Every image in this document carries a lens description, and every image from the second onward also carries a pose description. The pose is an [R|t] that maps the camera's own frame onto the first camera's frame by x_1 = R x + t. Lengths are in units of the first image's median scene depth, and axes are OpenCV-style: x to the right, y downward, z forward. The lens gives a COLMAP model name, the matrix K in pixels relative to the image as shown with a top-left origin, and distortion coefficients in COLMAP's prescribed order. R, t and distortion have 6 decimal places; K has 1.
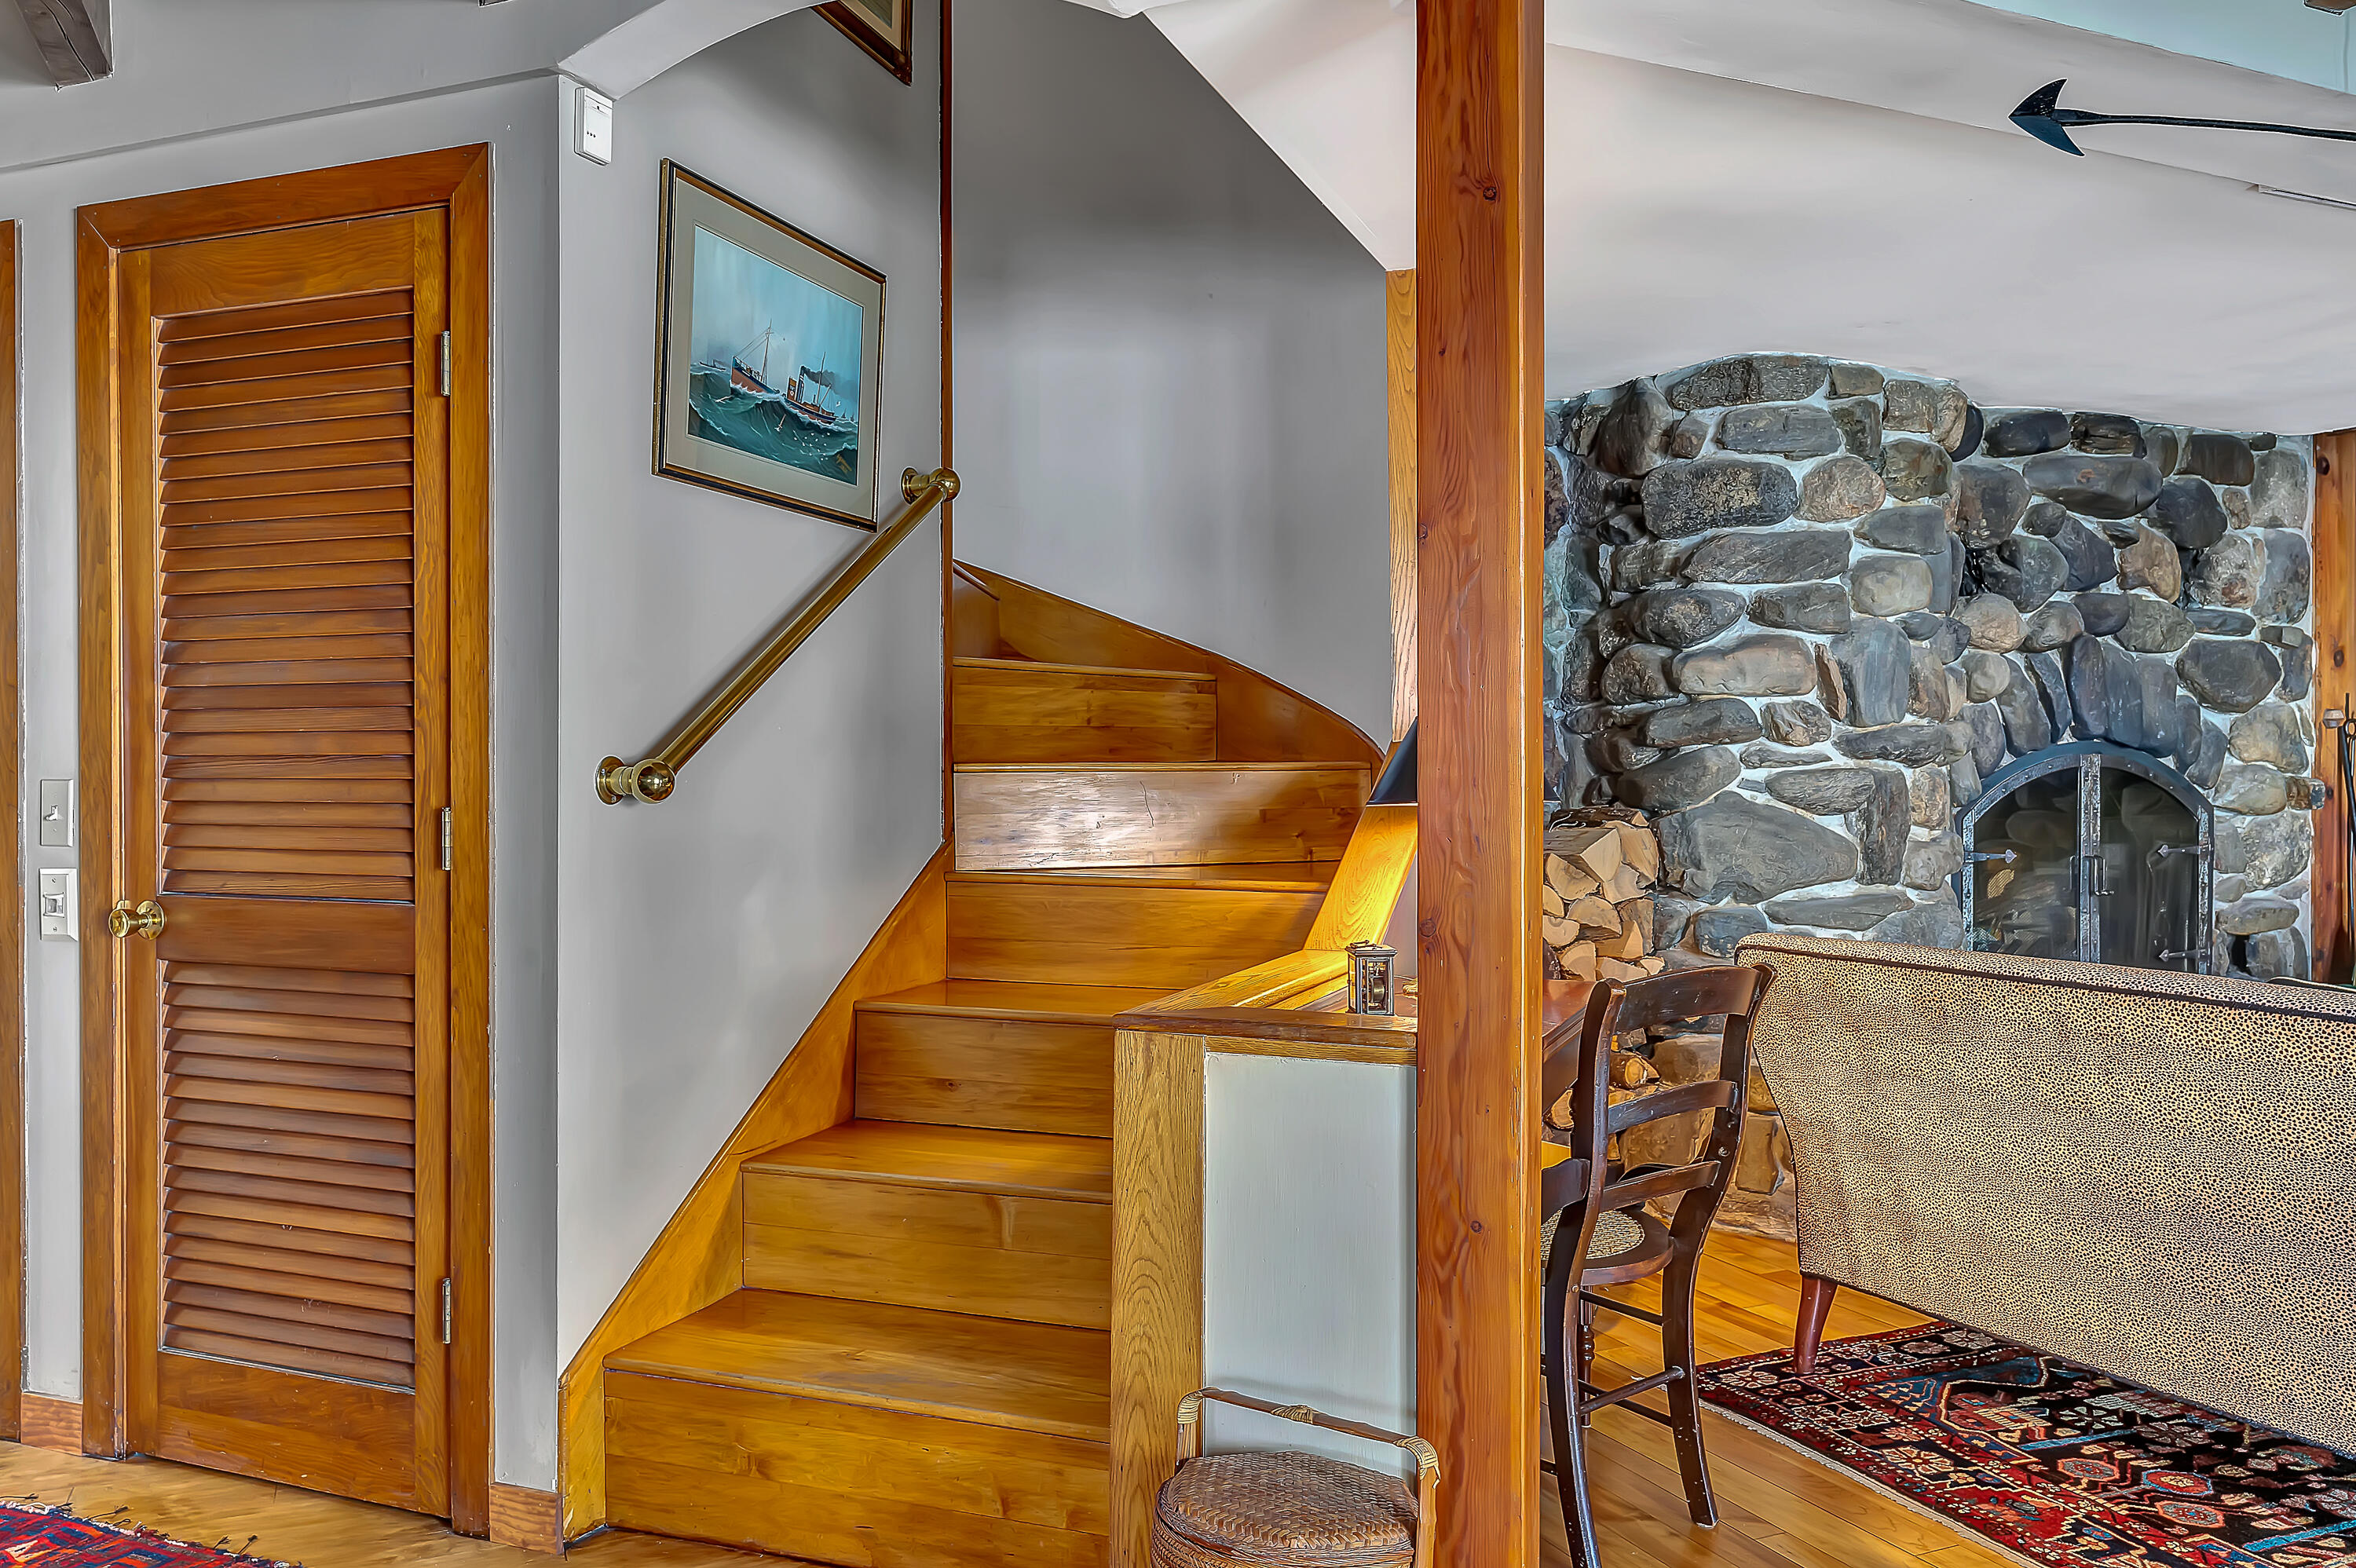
lens RADIAL K [[1755.7, 0, 1178.0], [0, 1755.7, 784.0], [0, 0, 1]] dist [-0.000745, 0.000318]
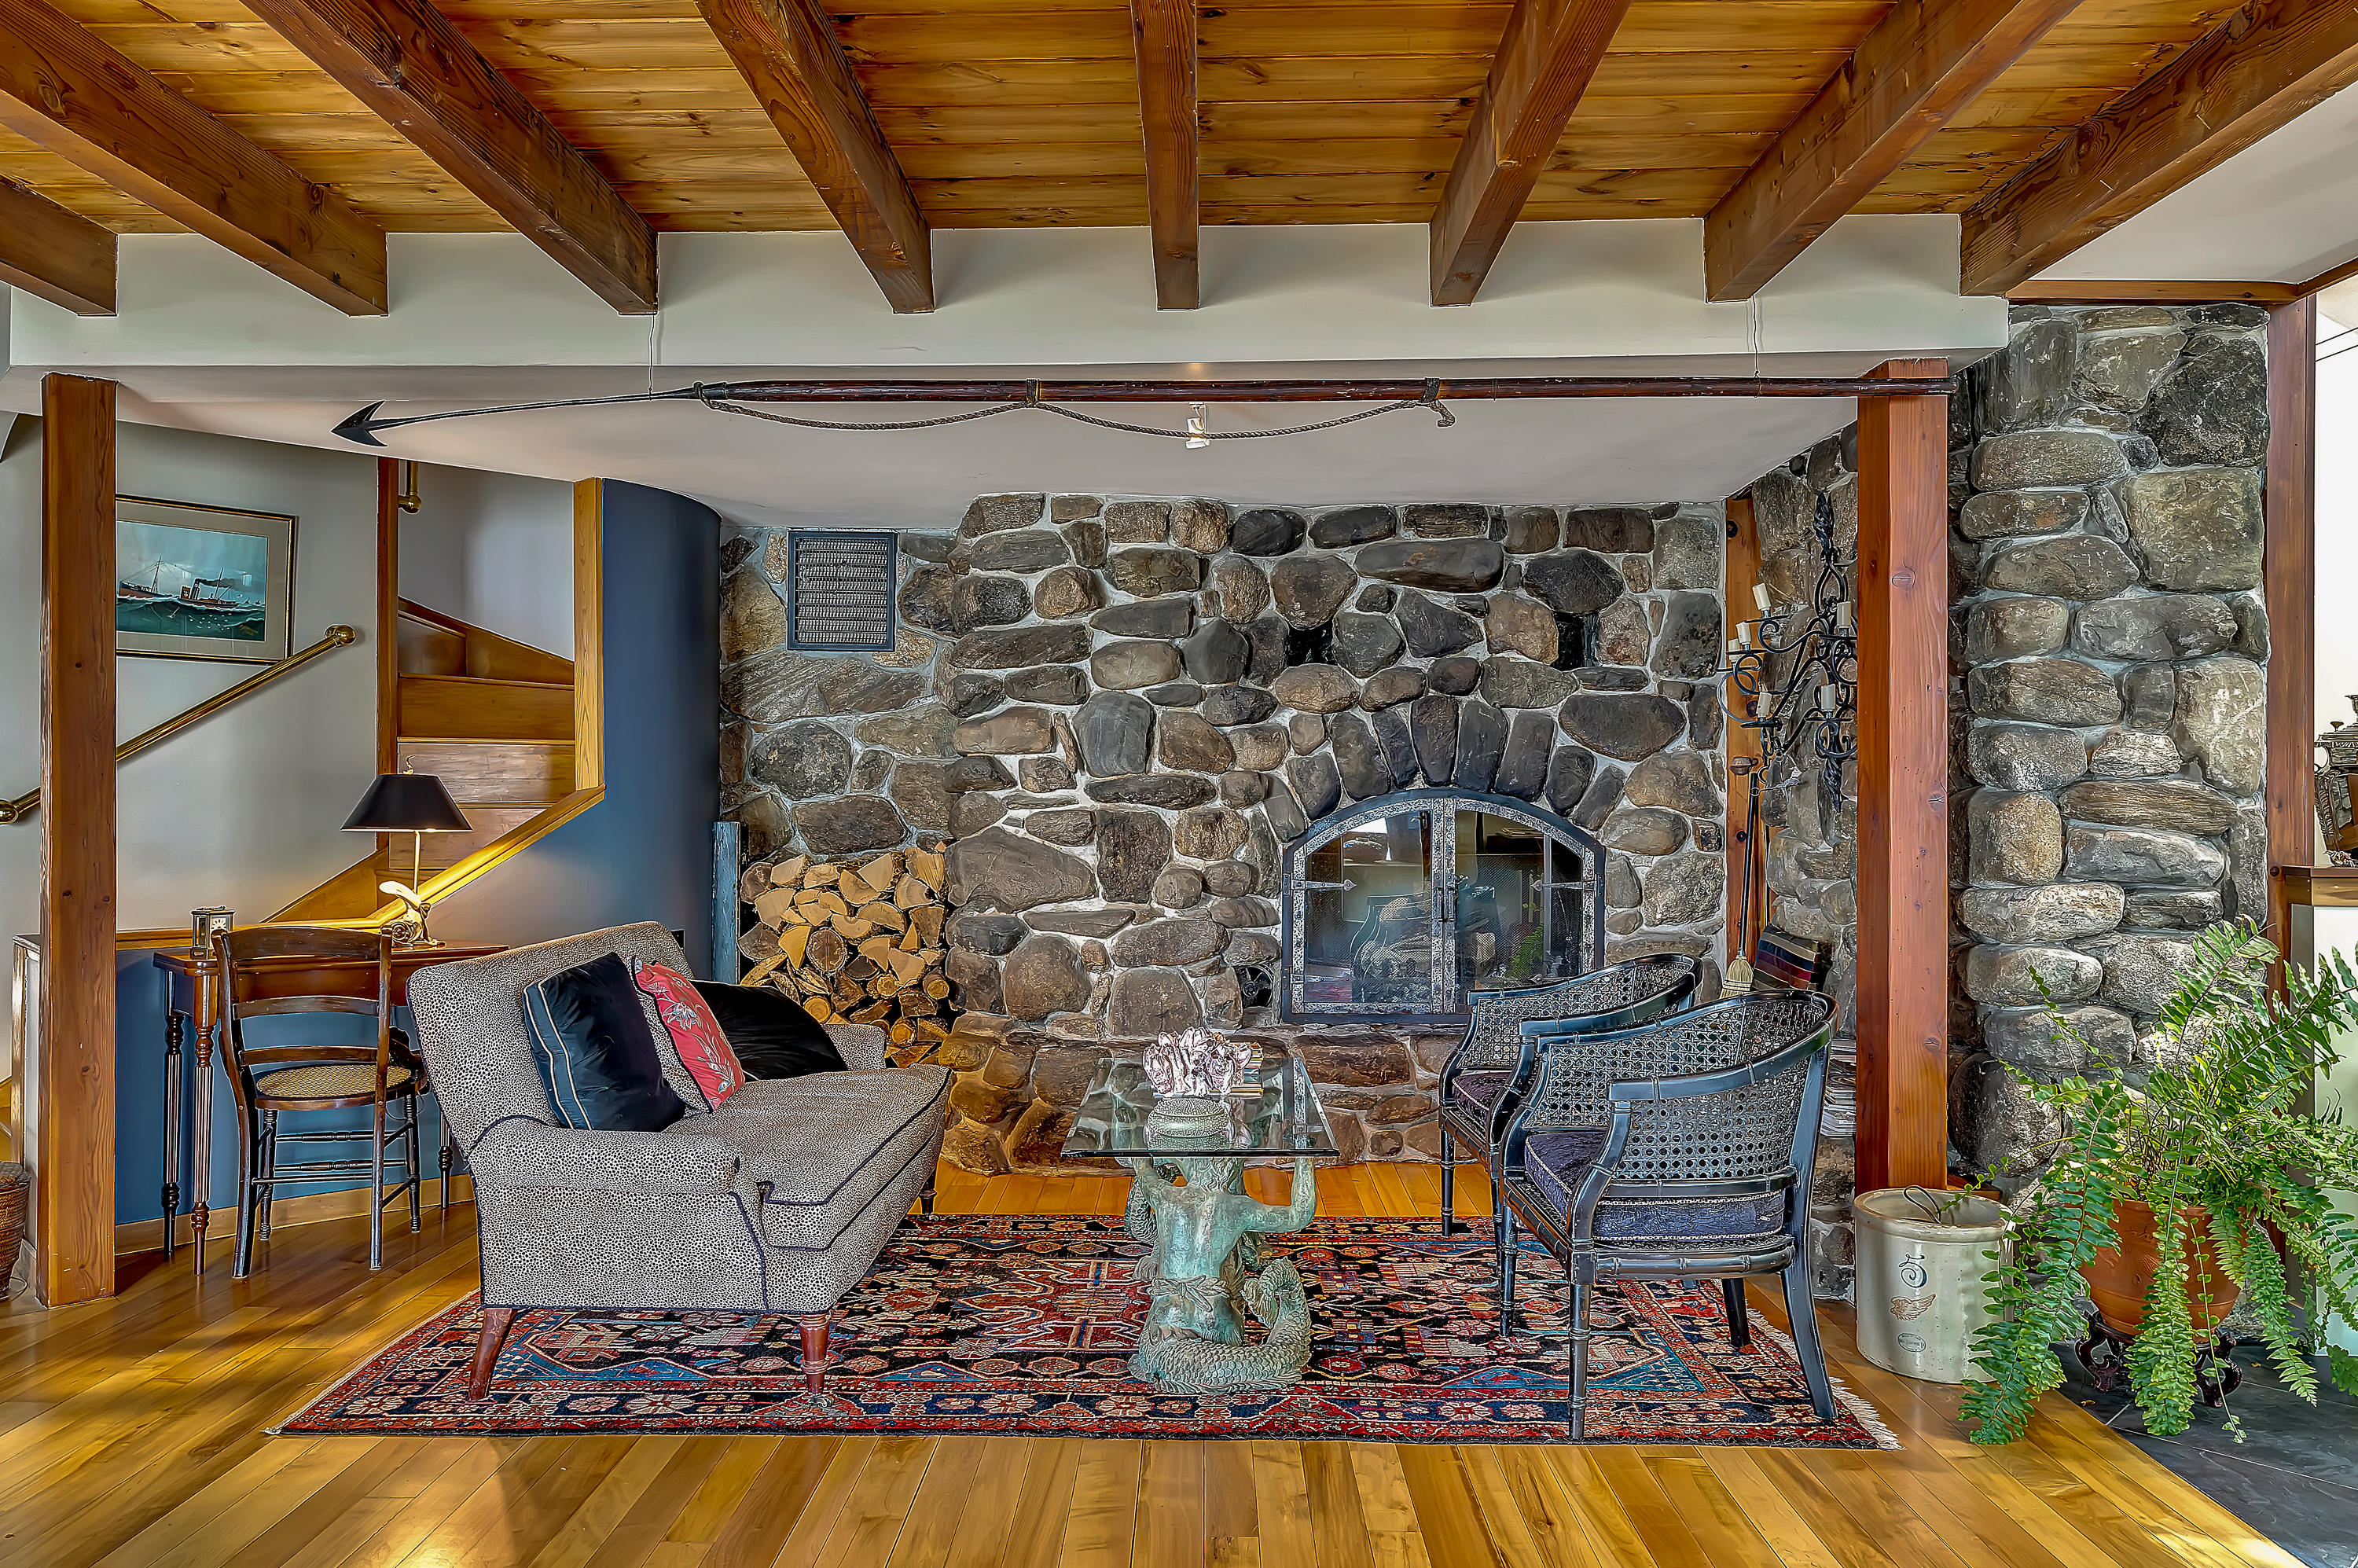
lens RADIAL K [[1614.1, 0, 1179.0], [0, 1614.1, 784.0], [0, 0, 1]] dist [-0.002288, 0.003142]
pose [[0.905779, 0.002204, -0.423746, 0.934773], [-0.008533, 0.999879, -0.013039, -0.012808], [0.423665, 0.015426, 0.905687, -0.033302]]
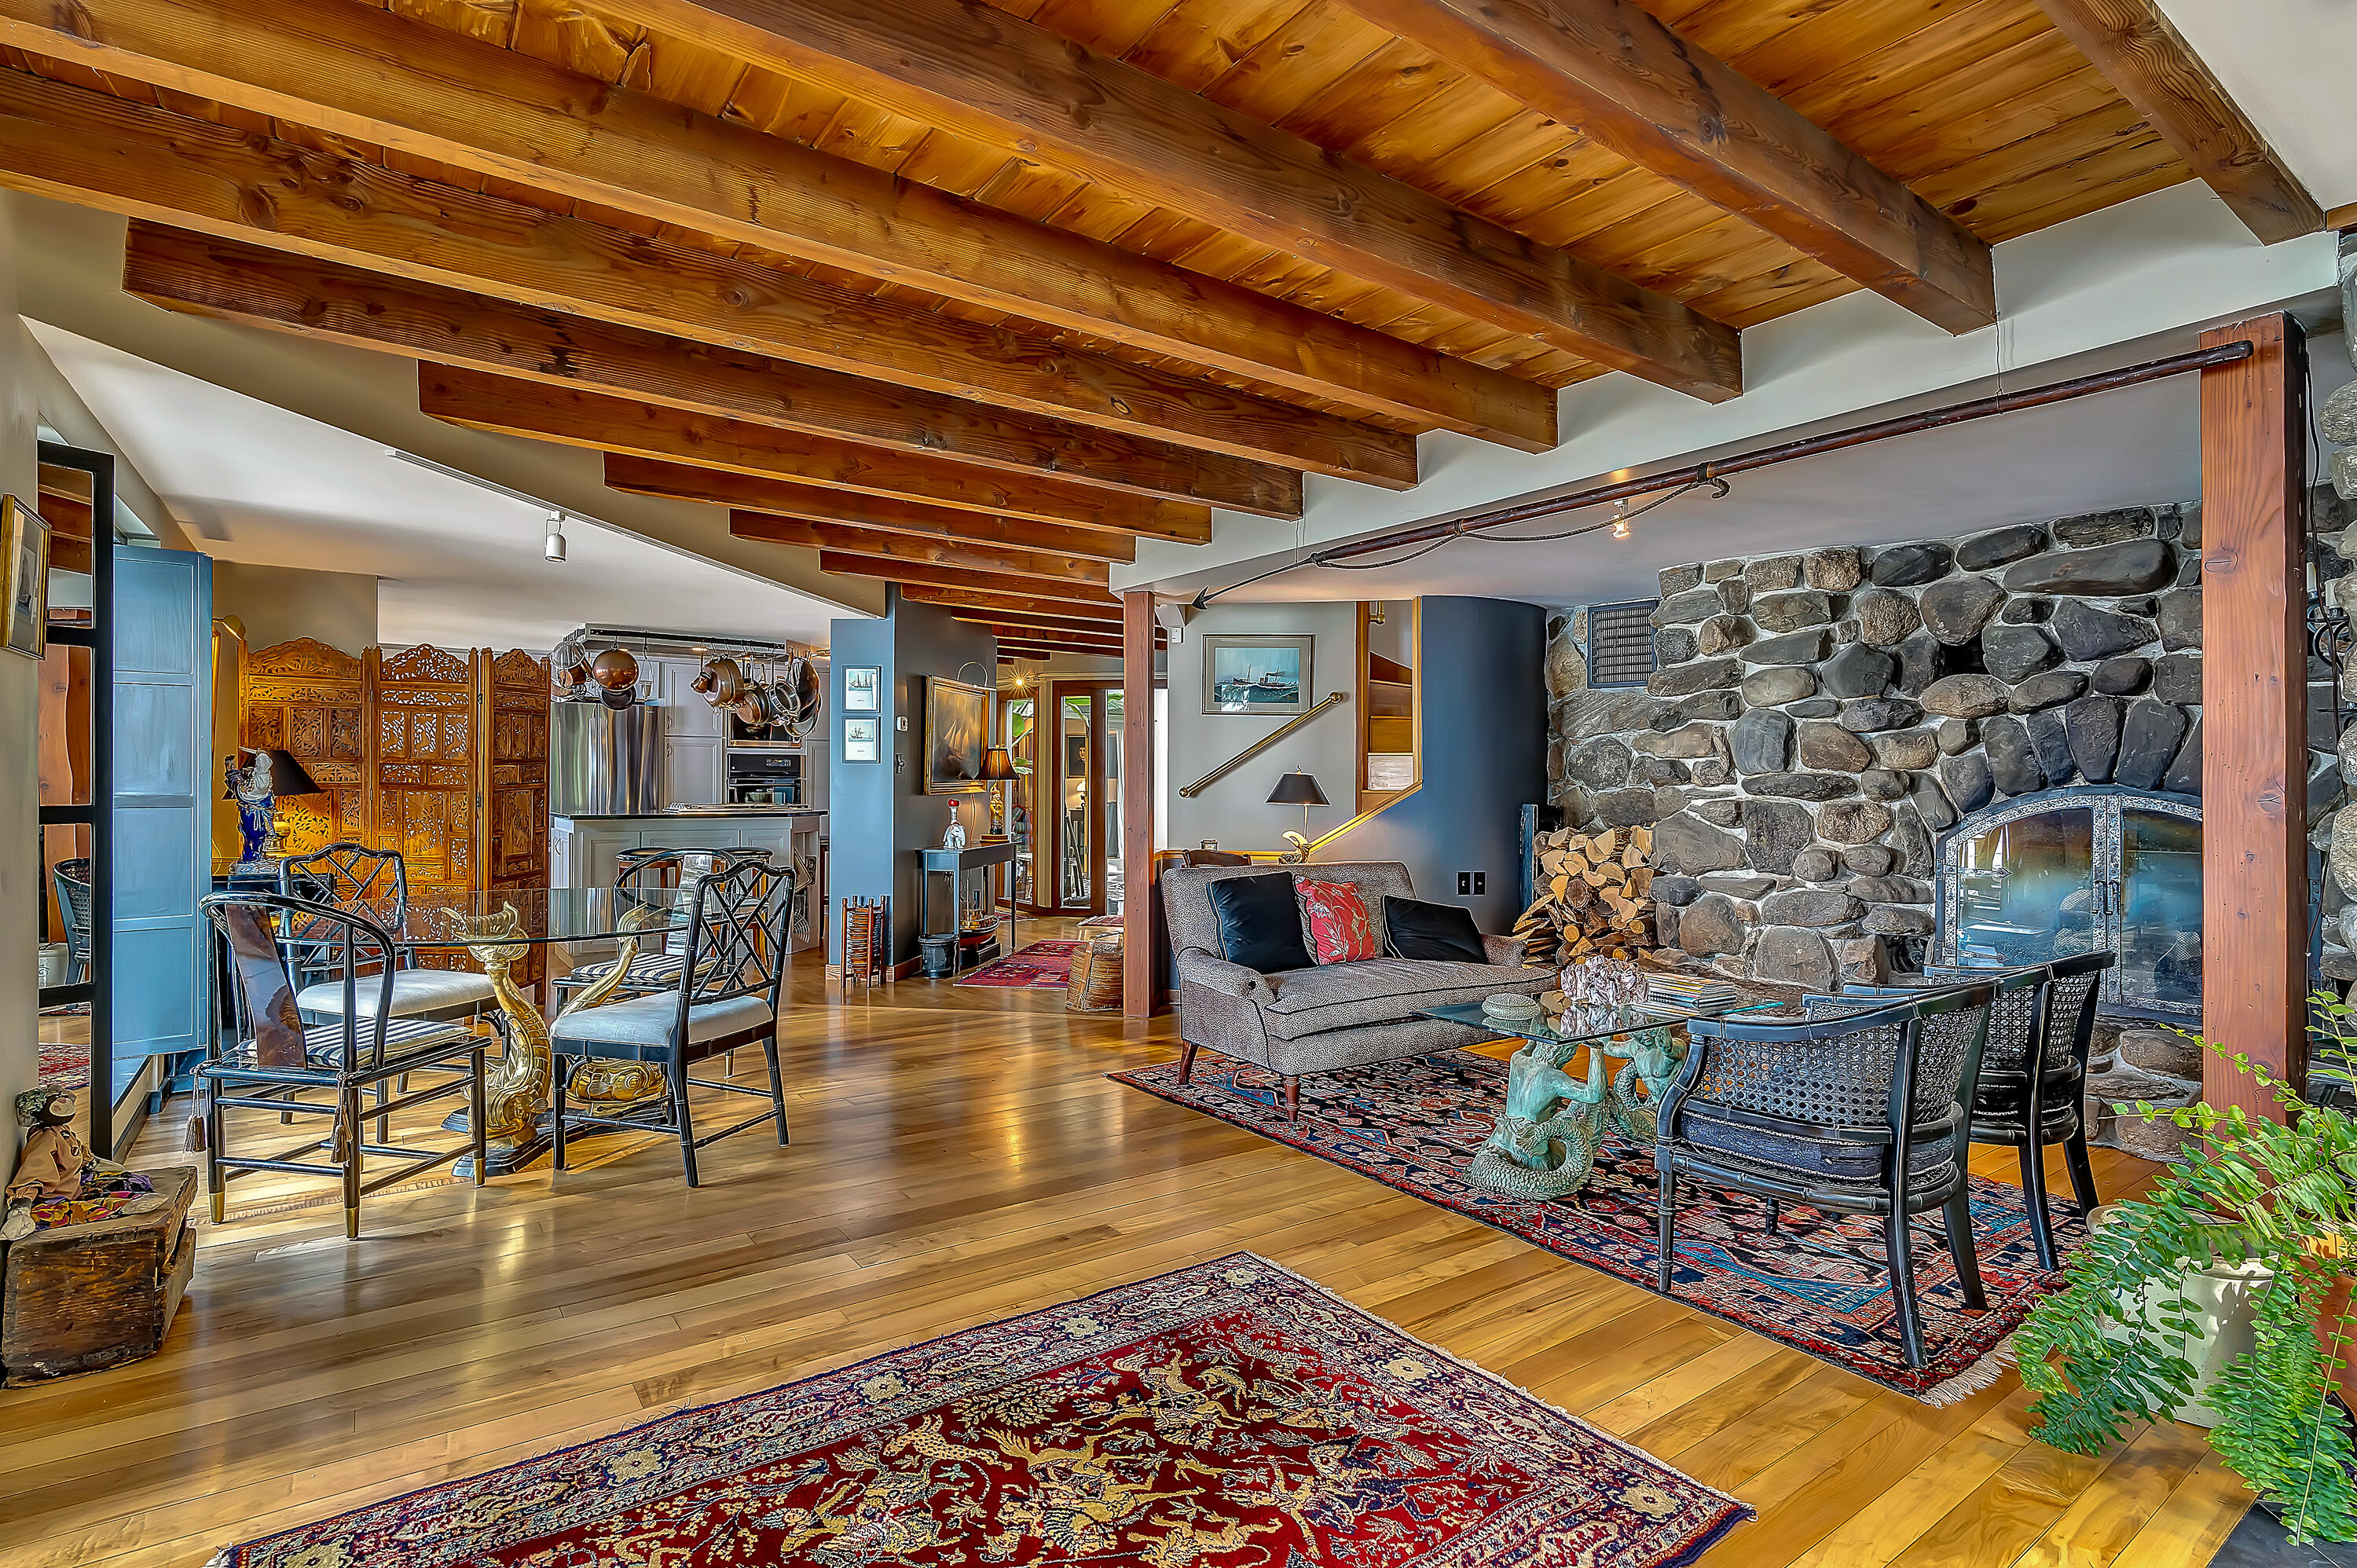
lens RADIAL K [[1160.3, 0, 1178.5], [0, 1160.3, 784.0], [0, 0, 1]] dist [-0.001466, -0.000260]
pose [[0.200319, 0.007214, -0.979704, 1.342955], [-0.018472, 0.999823, 0.003585, -0.018404], [0.979557, 0.017378, 0.200417, 0.260569]]
